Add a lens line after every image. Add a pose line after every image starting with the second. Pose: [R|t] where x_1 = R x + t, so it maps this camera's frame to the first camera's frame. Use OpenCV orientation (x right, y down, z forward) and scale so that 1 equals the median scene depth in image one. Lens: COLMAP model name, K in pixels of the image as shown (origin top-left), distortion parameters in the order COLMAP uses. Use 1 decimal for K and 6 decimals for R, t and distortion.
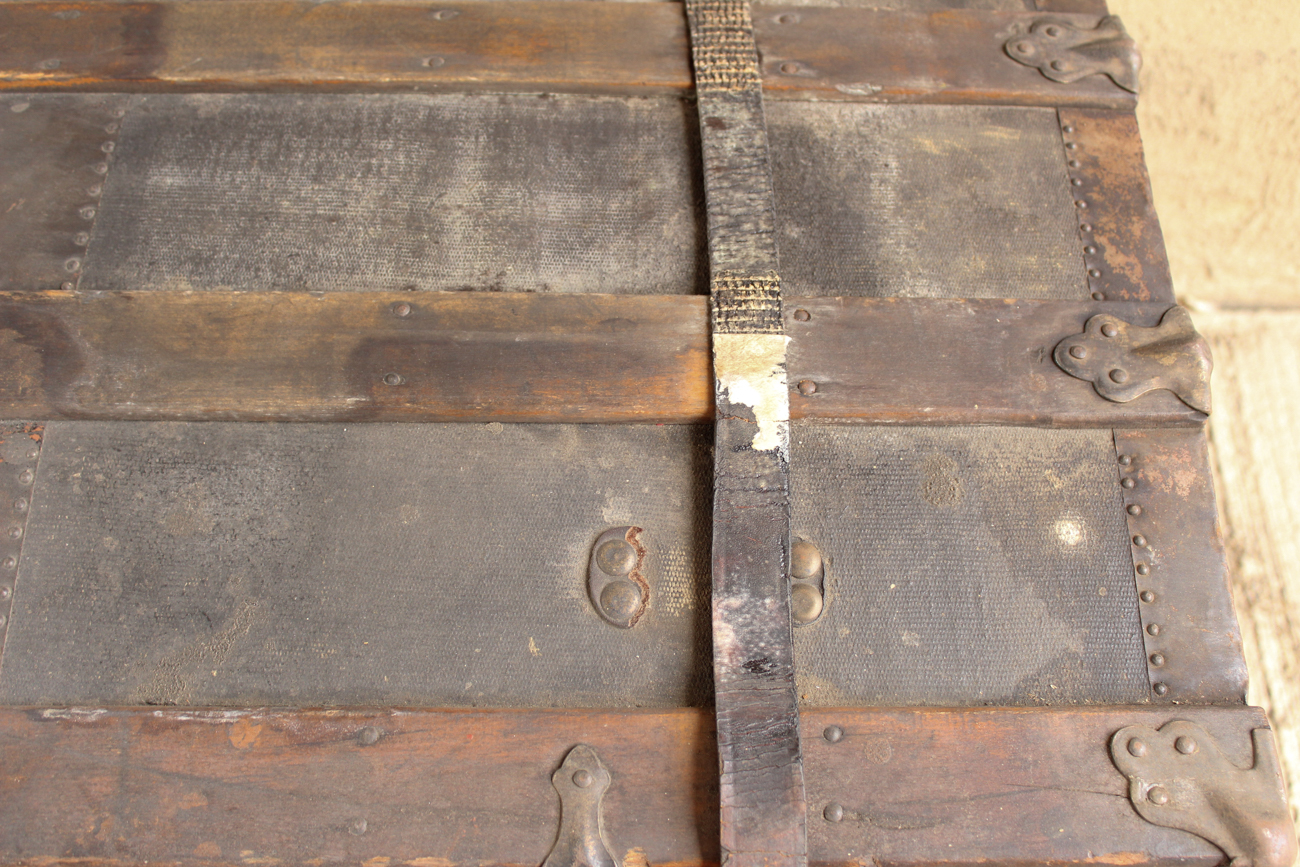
lens RADIAL K [[1437.0, 0, 650.0], [0, 1437.0, 433.5], [0, 0, 1]] dist [-0.094623, 0.068146]
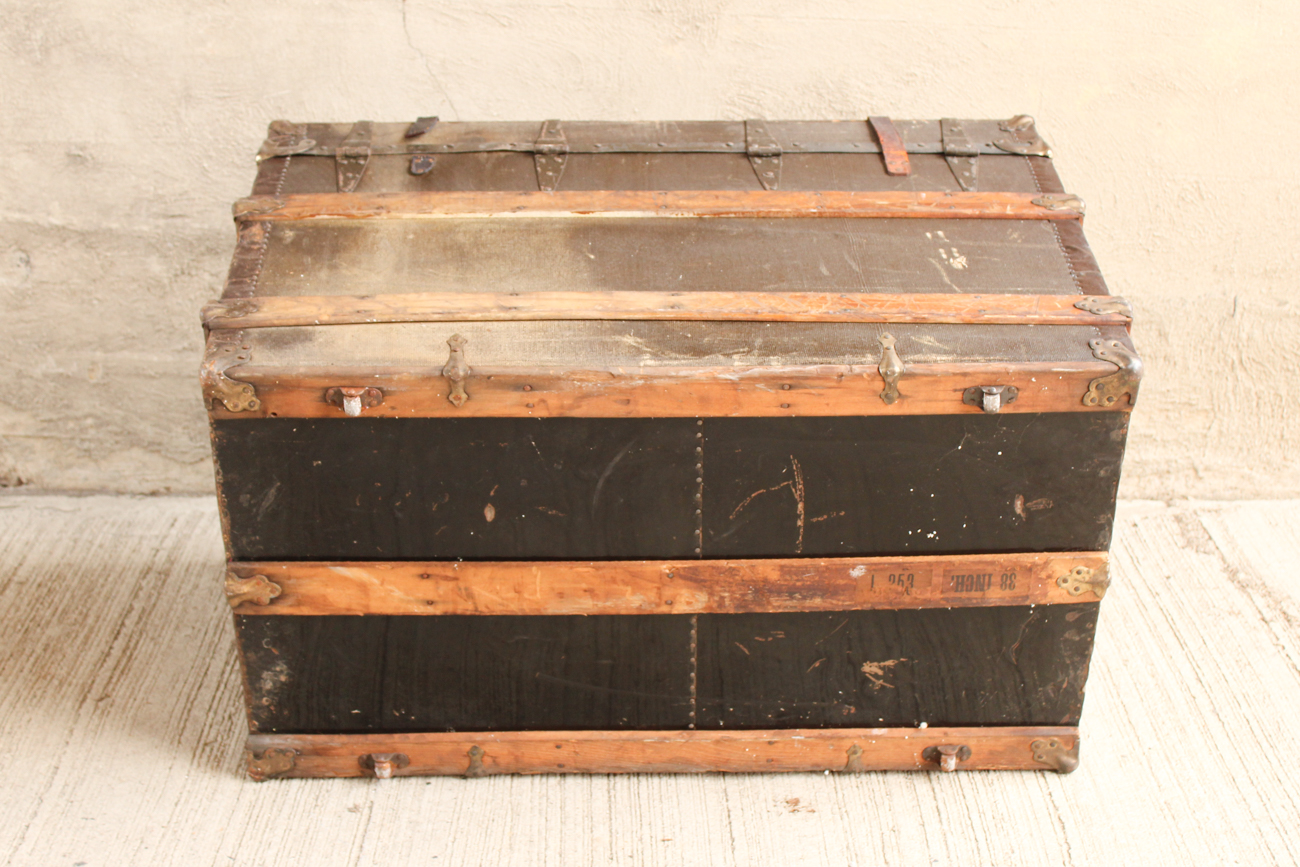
lens RADIAL K [[2087.1, 0, 676.7], [0, 2087.1, 479.4], [0, 0, 1]] dist [-0.055600, 0.119086]
pose [[0.999058, -0.001997, 0.043352, -0.346293], [0.027663, 0.799006, -0.600686, 1.485157], [-0.033439, 0.601320, 0.798309, -1.001340]]
